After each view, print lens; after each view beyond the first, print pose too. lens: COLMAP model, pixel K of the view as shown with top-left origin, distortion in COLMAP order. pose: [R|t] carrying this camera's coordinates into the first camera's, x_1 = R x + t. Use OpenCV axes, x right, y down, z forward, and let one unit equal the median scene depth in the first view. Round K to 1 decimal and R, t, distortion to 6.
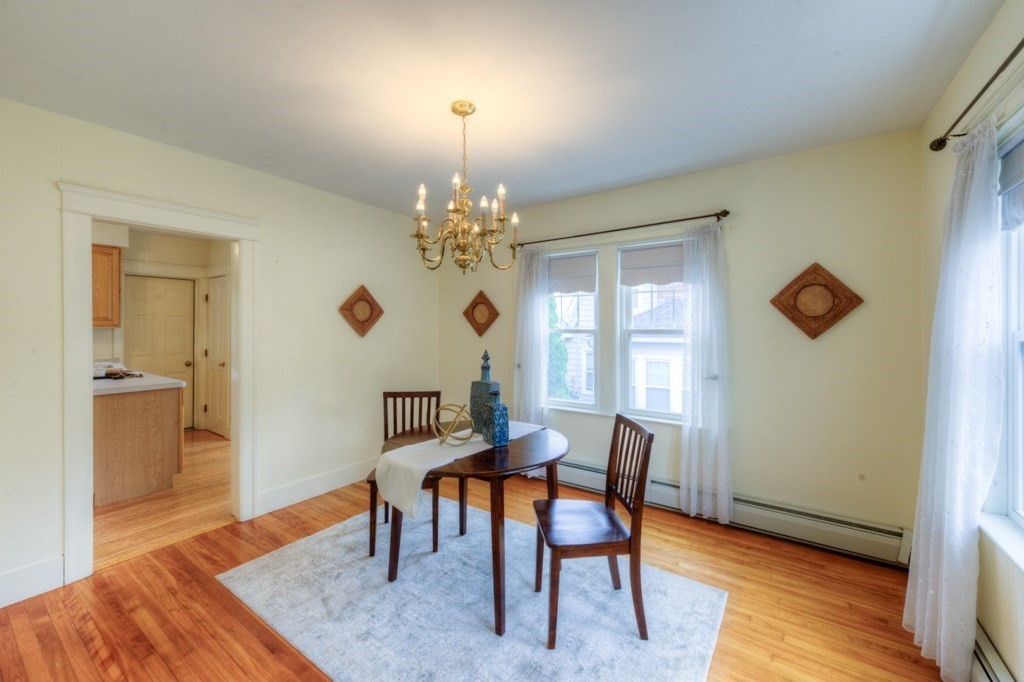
lens RADIAL K [[412.9, 0, 511.7], [0, 412.9, 335.1], [0, 0, 1]] dist [0.005570, -0.000368]
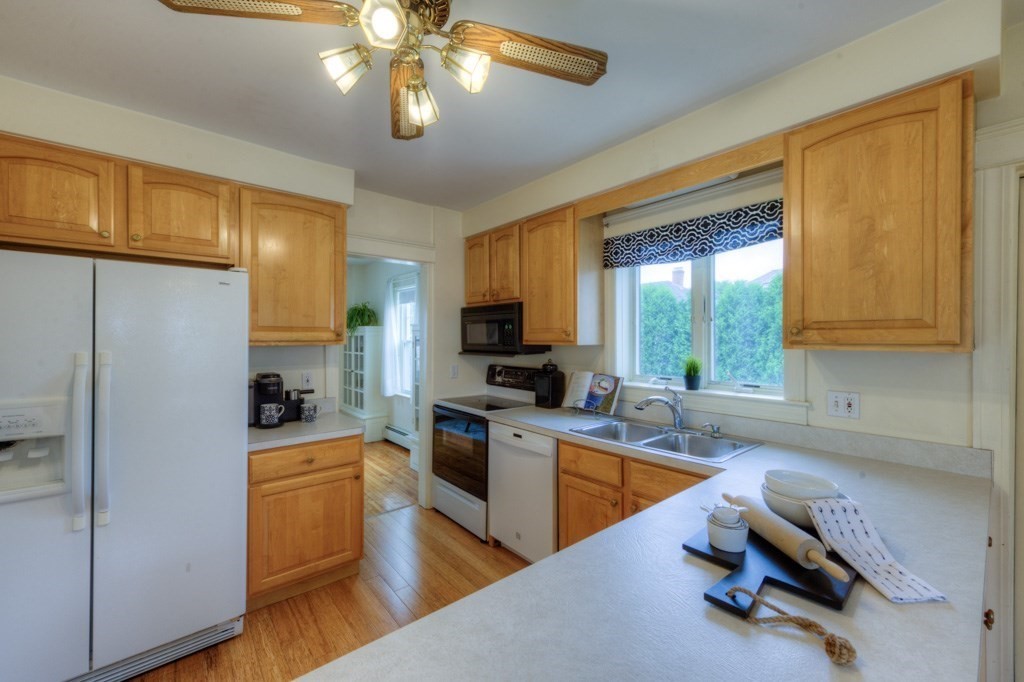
lens RADIAL K [[412.9, 0, 512.5], [0, 412.9, 339.3], [0, 0, 1]] dist [0.005570, -0.000368]
pose [[-0.262428, 0.004720, -0.964940, -0.585728], [-0.016019, 0.999829, 0.009247, -0.024584], [0.964819, 0.017884, -0.262307, 0.780520]]
